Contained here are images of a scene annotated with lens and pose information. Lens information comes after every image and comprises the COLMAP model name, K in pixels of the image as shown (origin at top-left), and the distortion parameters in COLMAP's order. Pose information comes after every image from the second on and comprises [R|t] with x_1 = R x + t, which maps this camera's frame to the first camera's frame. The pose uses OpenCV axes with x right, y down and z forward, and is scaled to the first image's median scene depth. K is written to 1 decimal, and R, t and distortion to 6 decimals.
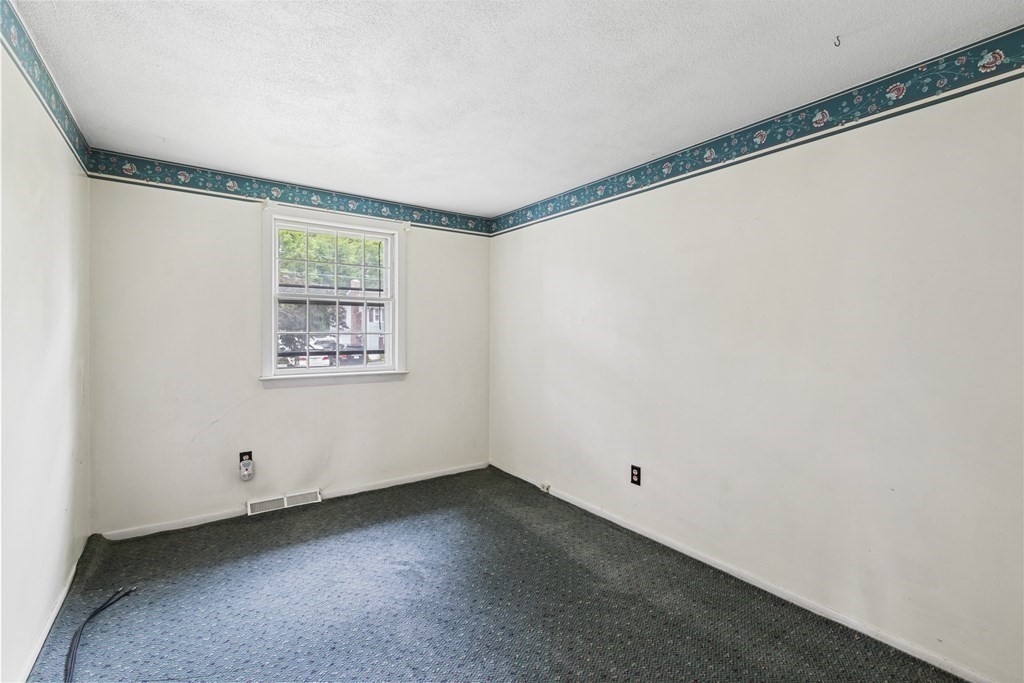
lens RADIAL K [[461.4, 0, 507.4], [0, 461.4, 335.5], [0, 0, 1]] dist [0.000174, -0.000438]
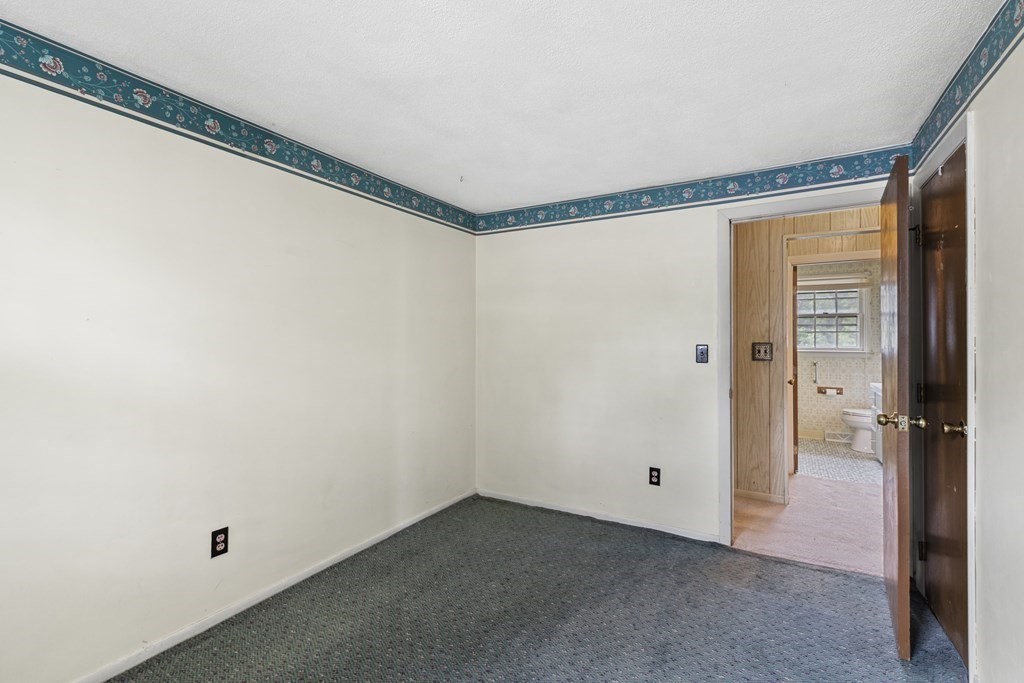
lens RADIAL K [[461.4, 0, 507.4], [0, 461.4, 335.5], [0, 0, 1]] dist [0.000174, -0.000438]
pose [[0.905577, 0.009217, 0.424082, -0.482866], [-0.006140, 0.999944, -0.008621, -0.008175], [-0.424138, 0.005203, 0.905583, 0.188769]]
